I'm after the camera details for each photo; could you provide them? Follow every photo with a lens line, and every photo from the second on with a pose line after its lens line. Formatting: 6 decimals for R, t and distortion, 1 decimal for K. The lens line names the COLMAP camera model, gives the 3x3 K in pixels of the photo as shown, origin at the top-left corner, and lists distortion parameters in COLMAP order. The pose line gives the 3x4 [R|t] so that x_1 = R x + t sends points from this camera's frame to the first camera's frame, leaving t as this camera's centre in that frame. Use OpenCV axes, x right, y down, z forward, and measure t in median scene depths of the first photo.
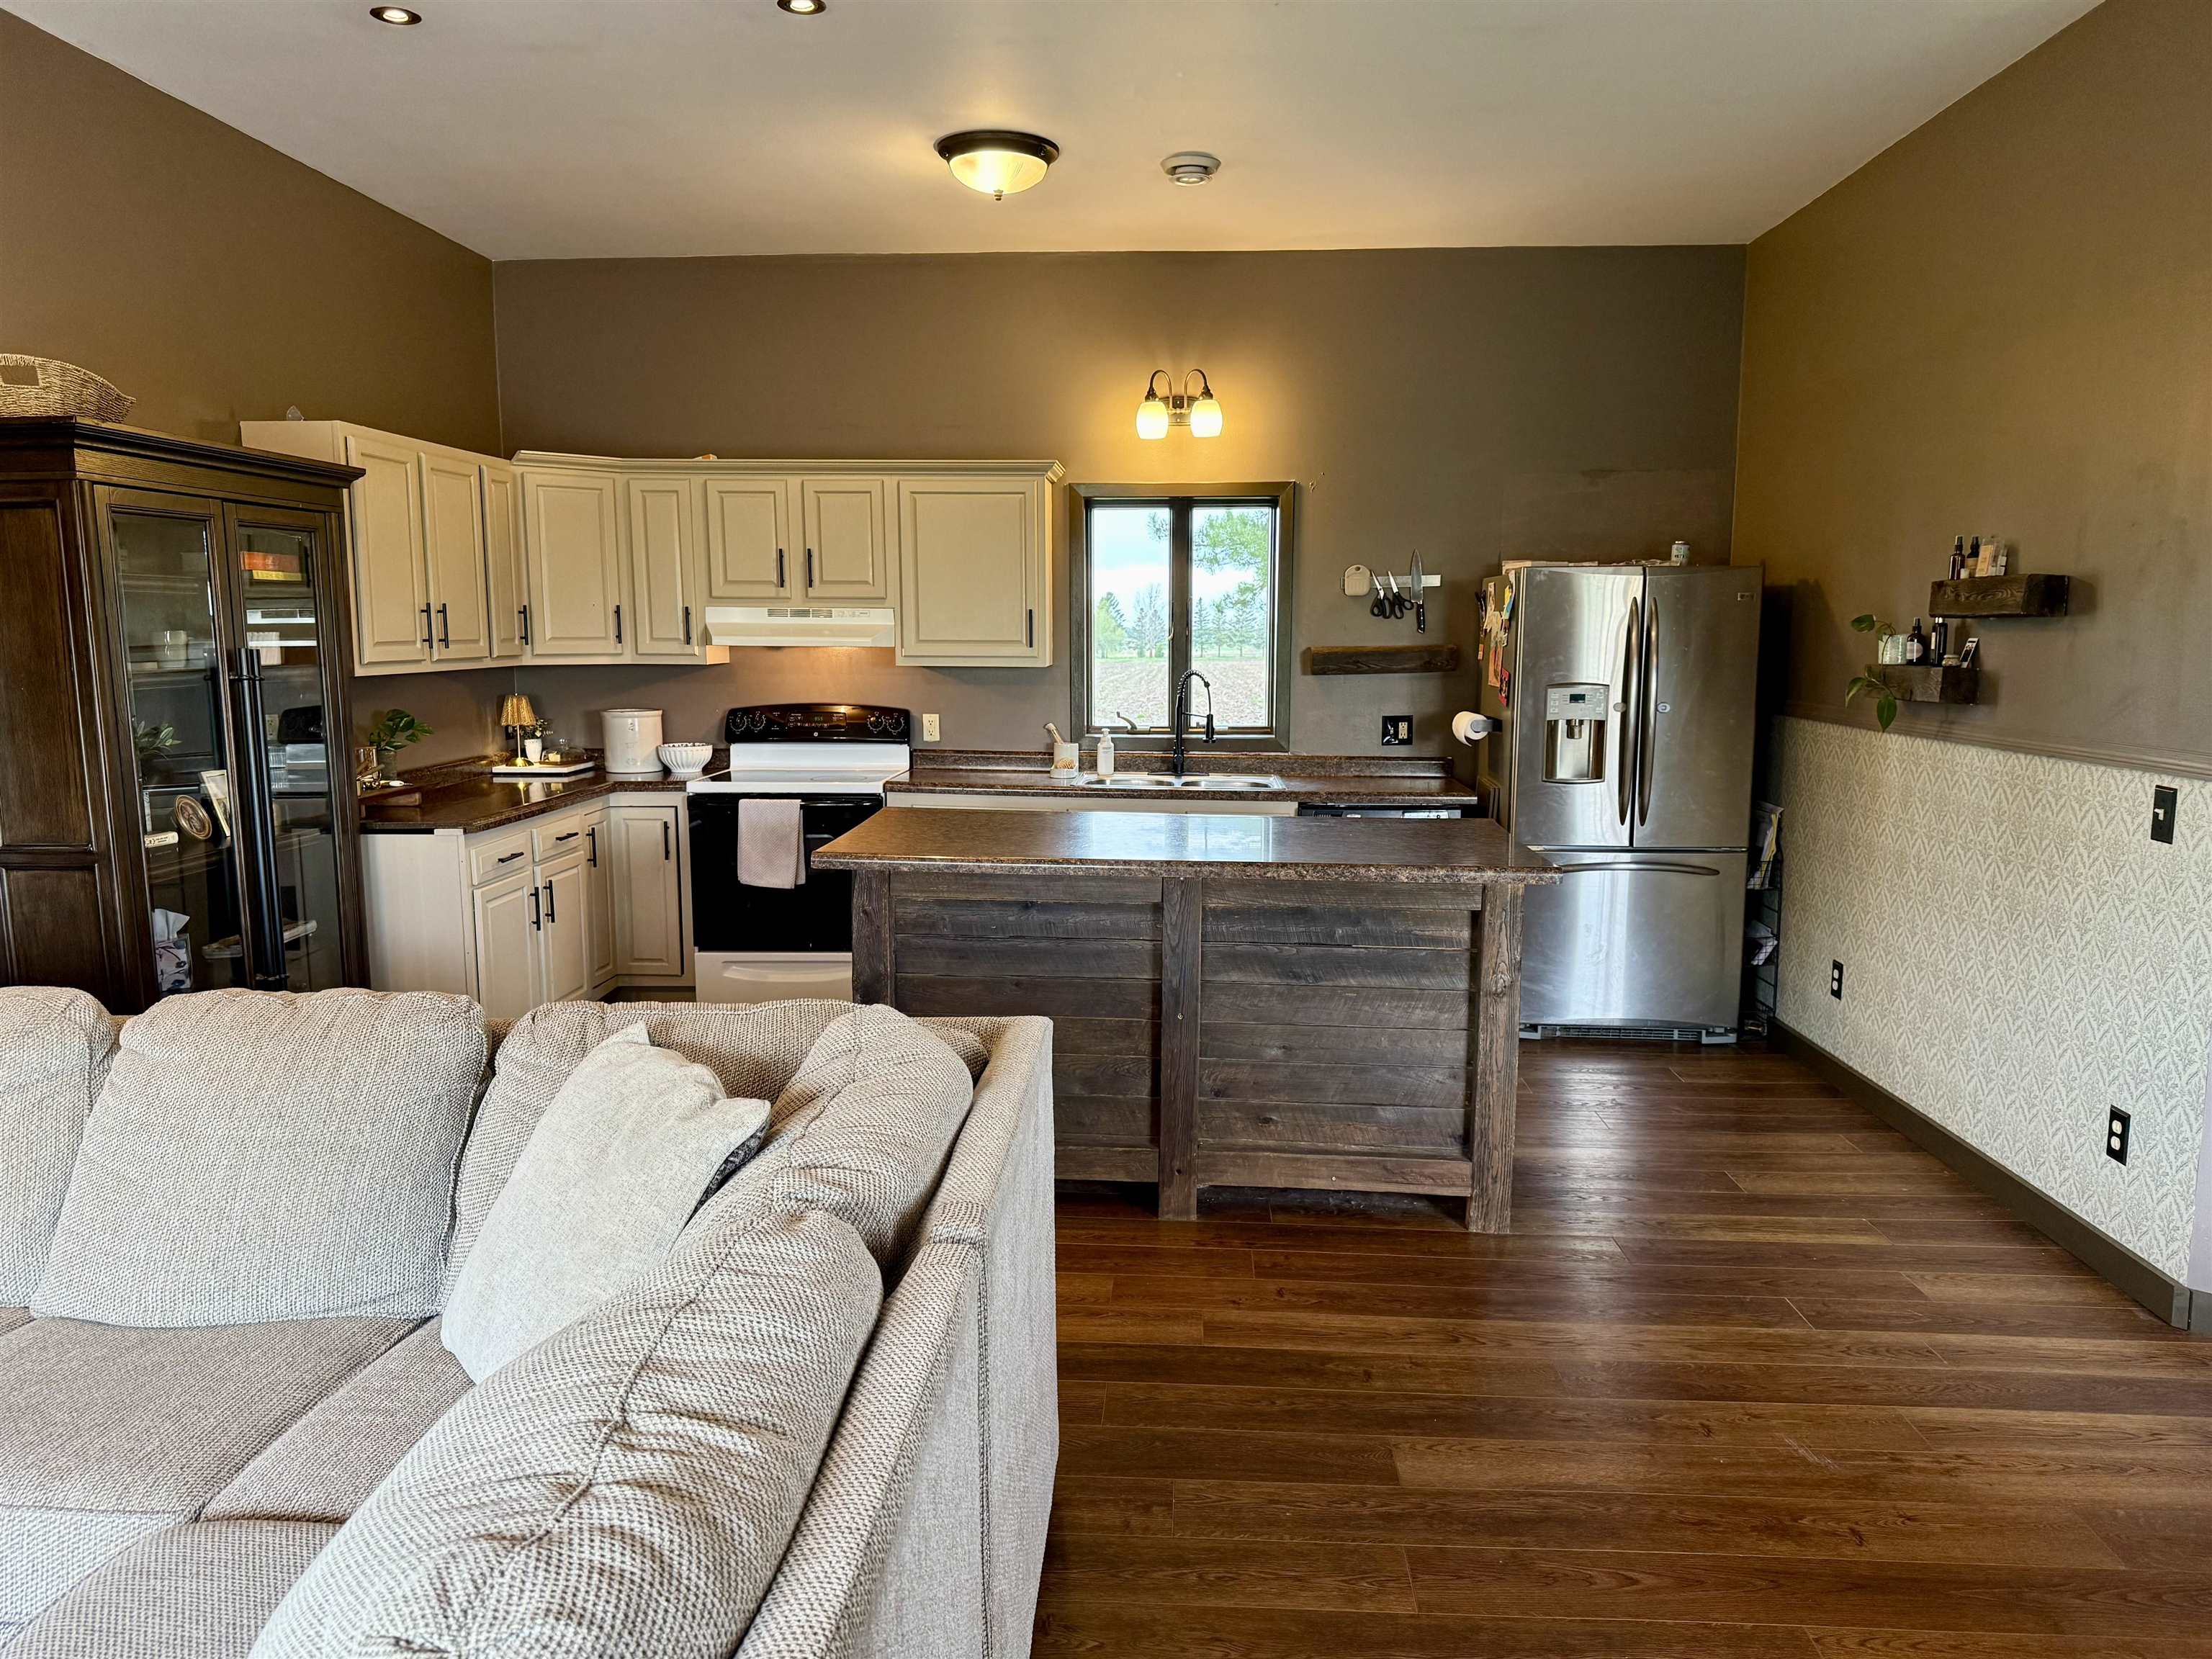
lens RADIAL K [[1563.8, 0, 1109.1], [0, 1563.8, 839.7], [0, 0, 1]] dist [0.111594, -0.140053]
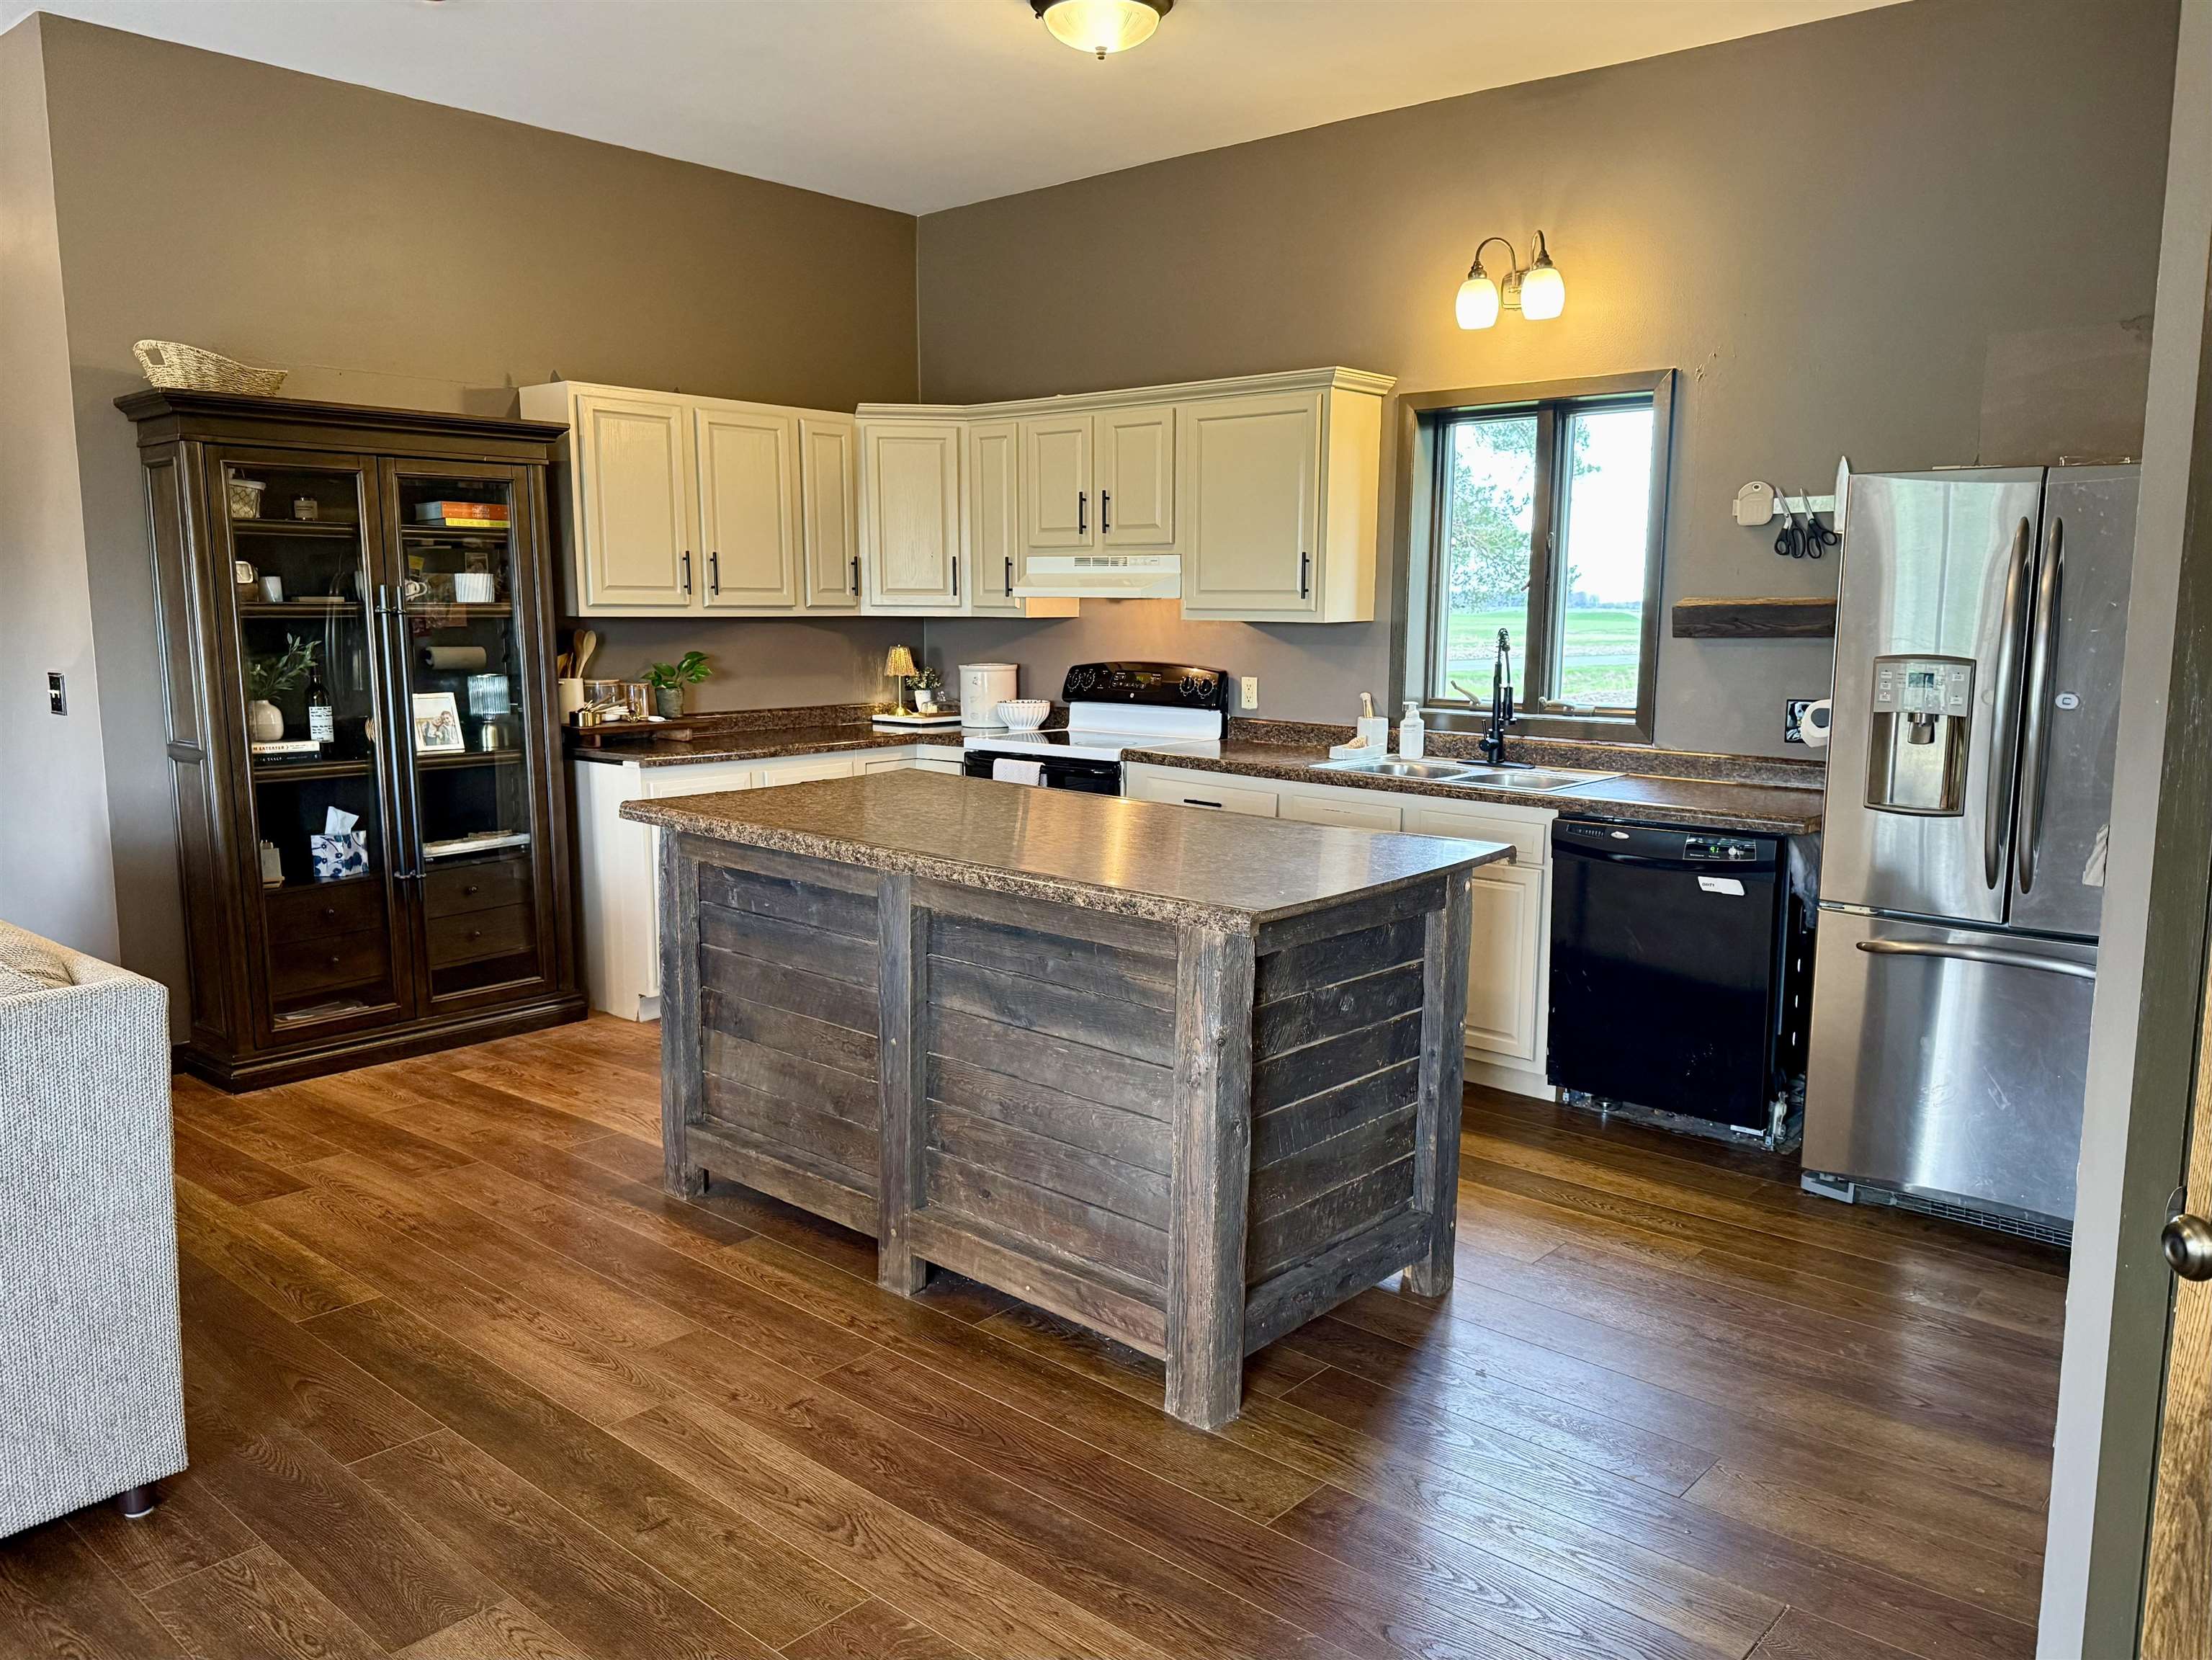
lens RADIAL K [[1628.4, 0, 1161.0], [0, 1628.4, 859.2], [0, 0, 1]] dist [0.095281, -0.166073]
pose [[0.790447, 0.099394, -0.604412, 0.422073], [-0.088135, 0.994934, 0.048353, -0.020928], [0.606156, 0.015050, 0.795203, 0.270290]]
